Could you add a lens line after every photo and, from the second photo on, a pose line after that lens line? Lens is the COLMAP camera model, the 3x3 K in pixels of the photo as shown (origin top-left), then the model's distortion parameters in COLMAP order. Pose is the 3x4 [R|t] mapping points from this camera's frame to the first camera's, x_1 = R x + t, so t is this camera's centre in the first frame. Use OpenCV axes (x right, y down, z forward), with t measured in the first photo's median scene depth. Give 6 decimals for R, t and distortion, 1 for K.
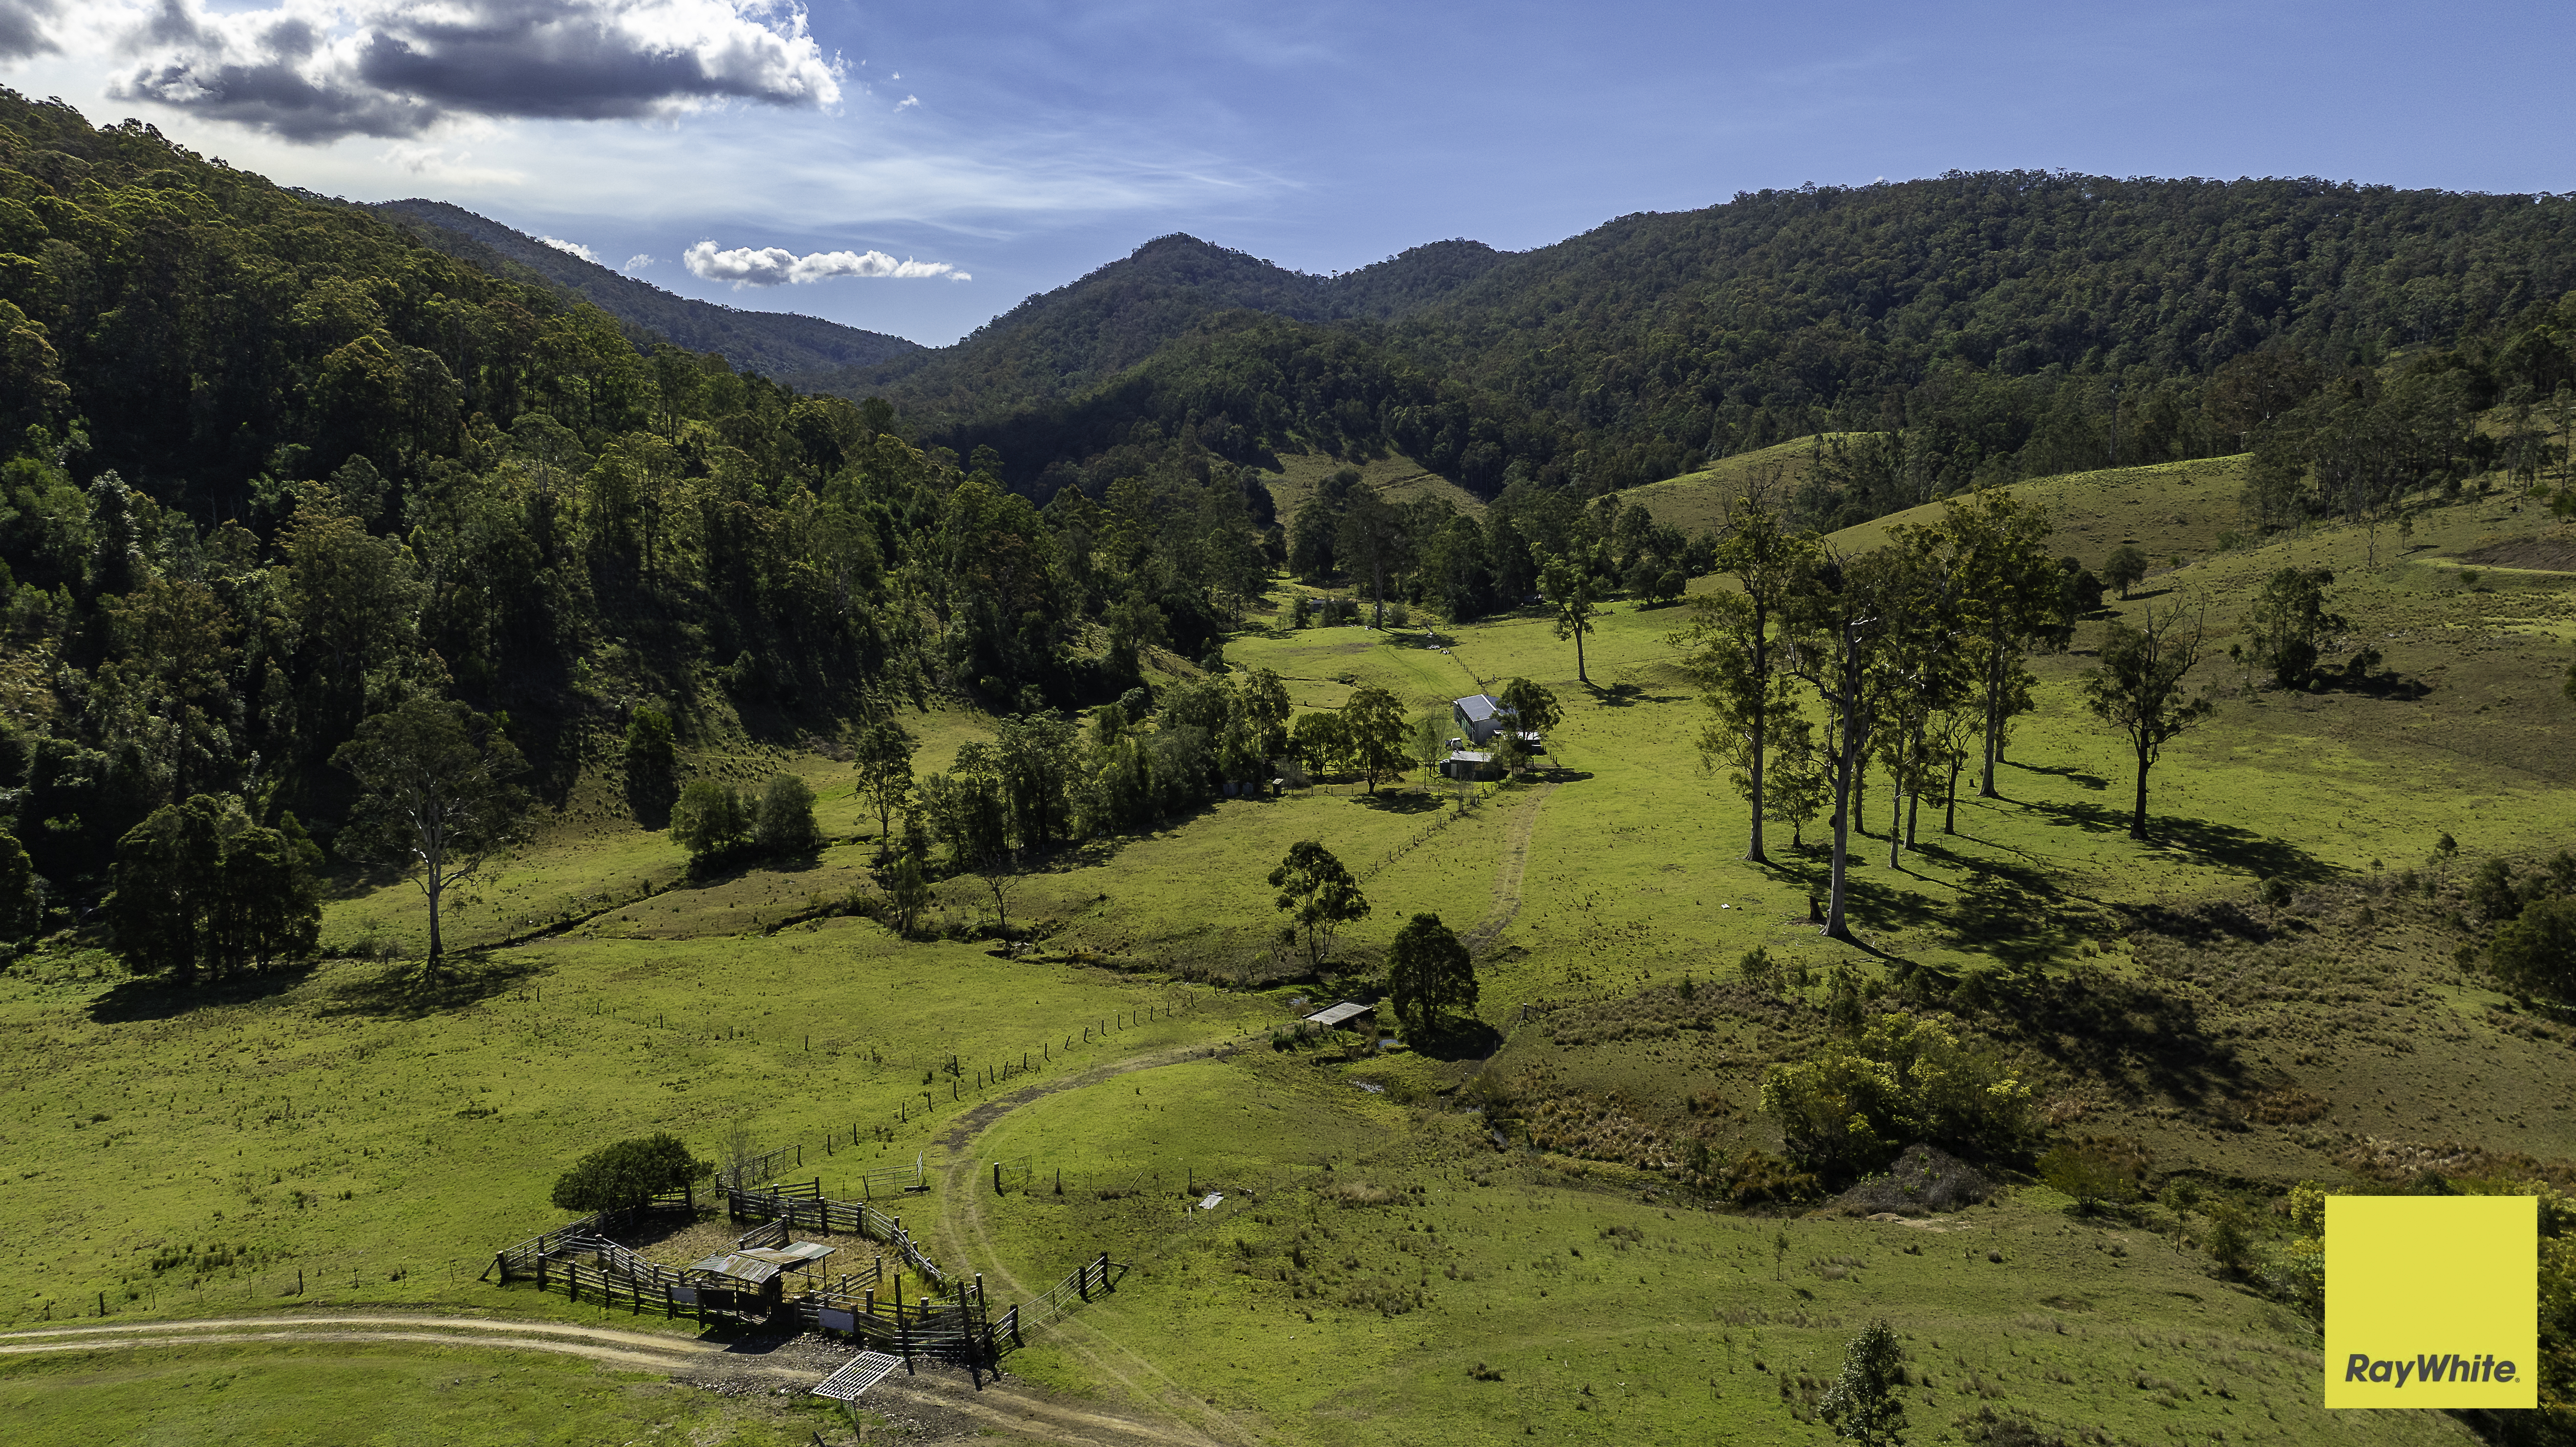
lens RADIAL K [[1819.7, 0, 1289.8], [0, 1819.7, 724.4], [0, 0, 1]] dist [-0.022182, 0.027343]
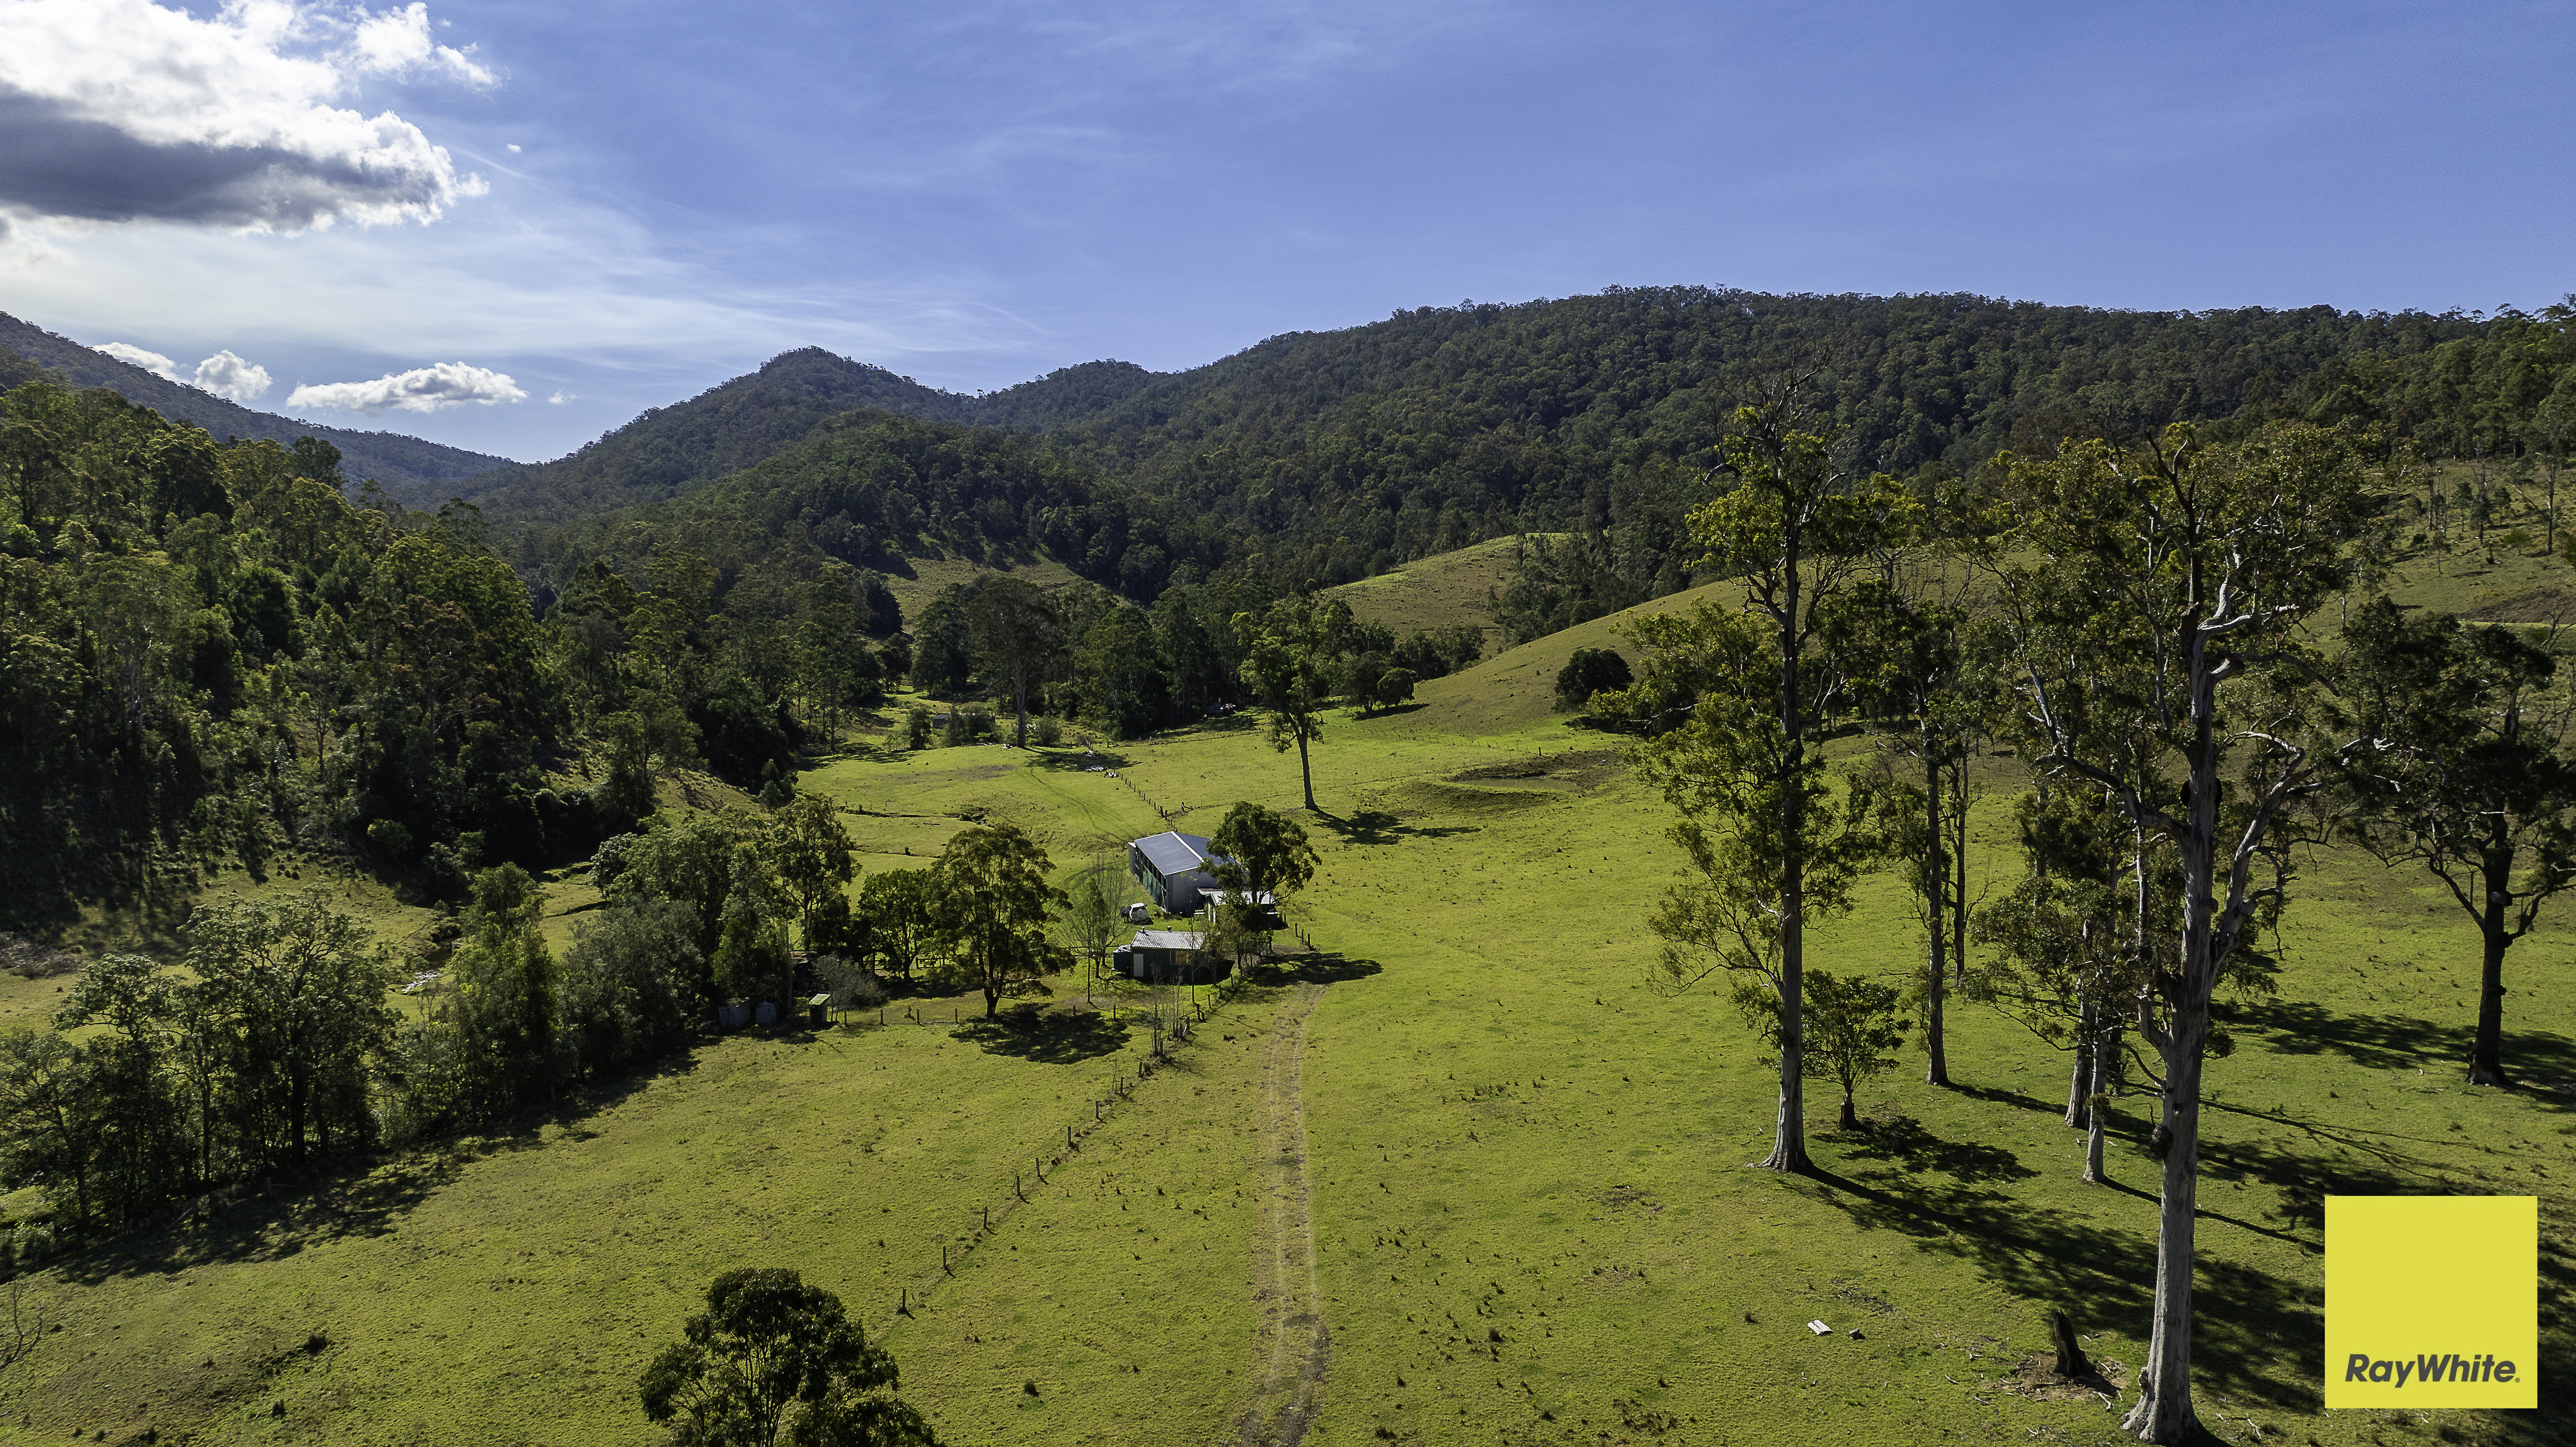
lens RADIAL K [[1819.7, 0, 1285.5], [0, 1819.7, 727.0], [0, 0, 1]] dist [-0.022182, 0.027343]
pose [[0.982681, -0.012351, 0.184892, 0.029785], [0.025978, 0.997105, -0.071467, -0.007352], [-0.183474, 0.075033, 0.980157, 0.413473]]
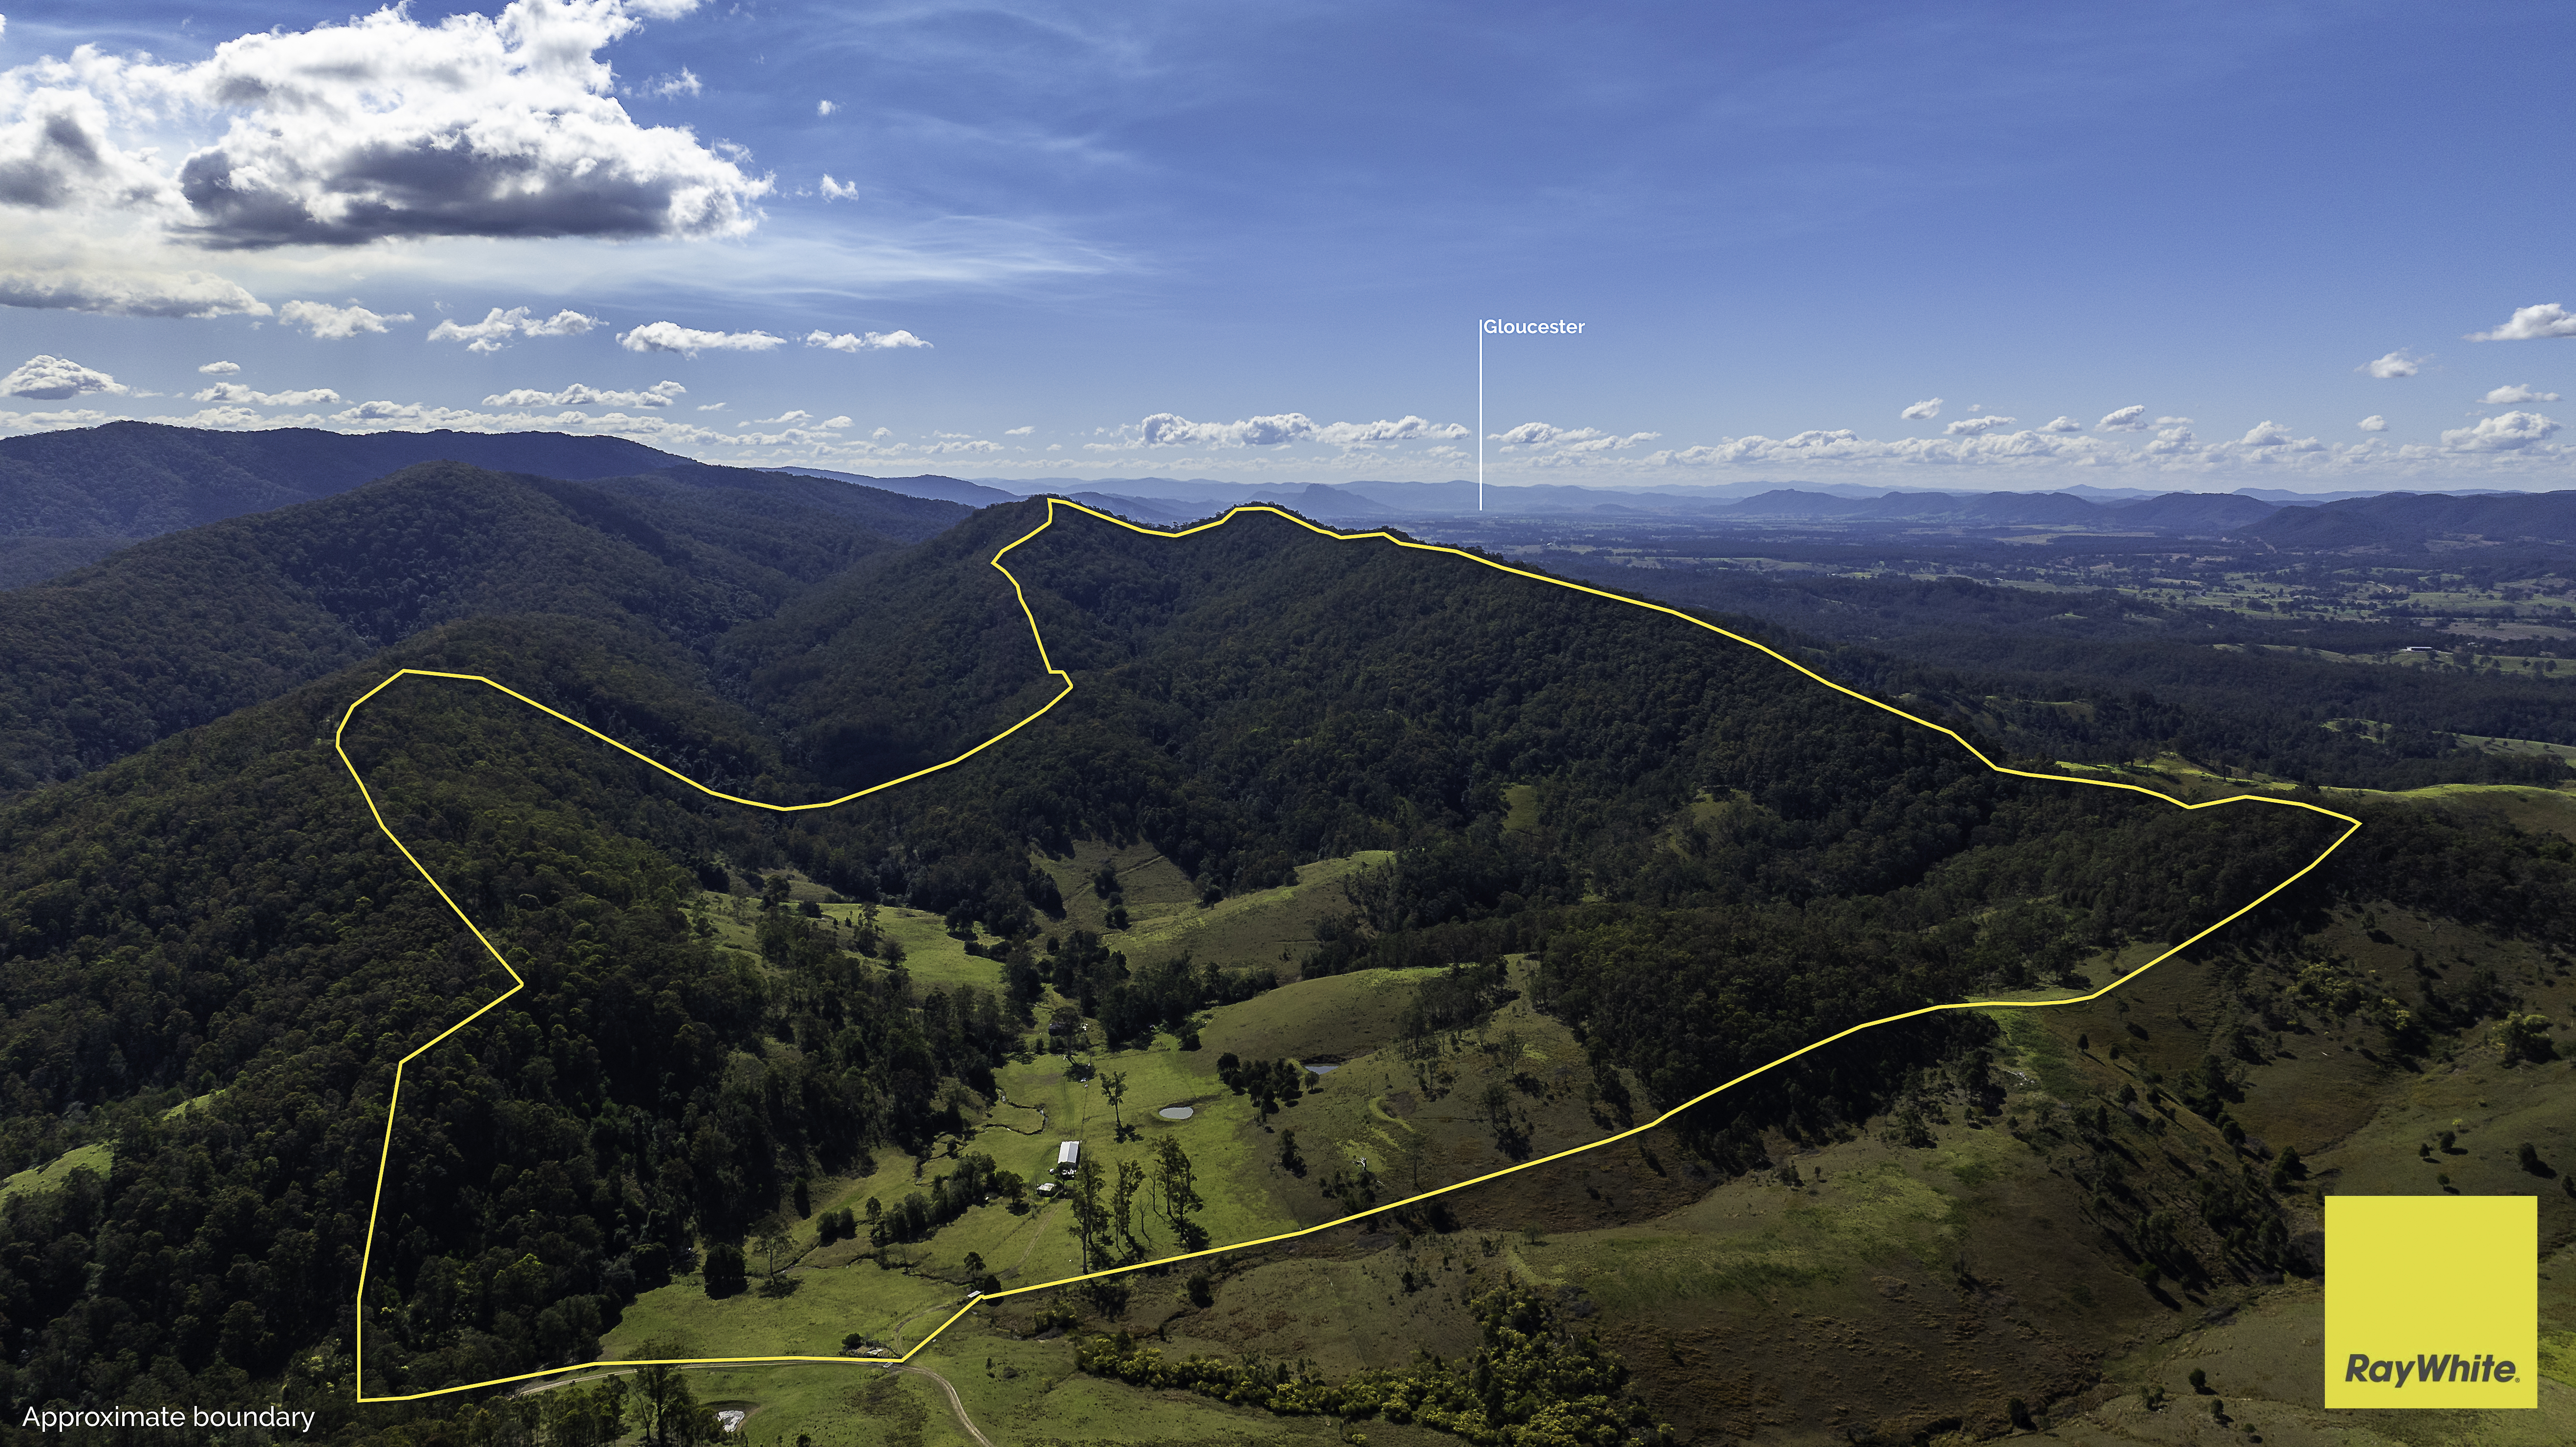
lens RADIAL K [[1819.7, 0, 1309.9], [0, 1819.7, 734.0], [0, 0, 1]] dist [-0.022182, 0.027343]
pose [[0.998417, -0.002850, 0.056169, 0.396528], [0.003200, 0.999976, -0.006144, -0.791611], [-0.056151, 0.006314, 0.998402, -2.371776]]
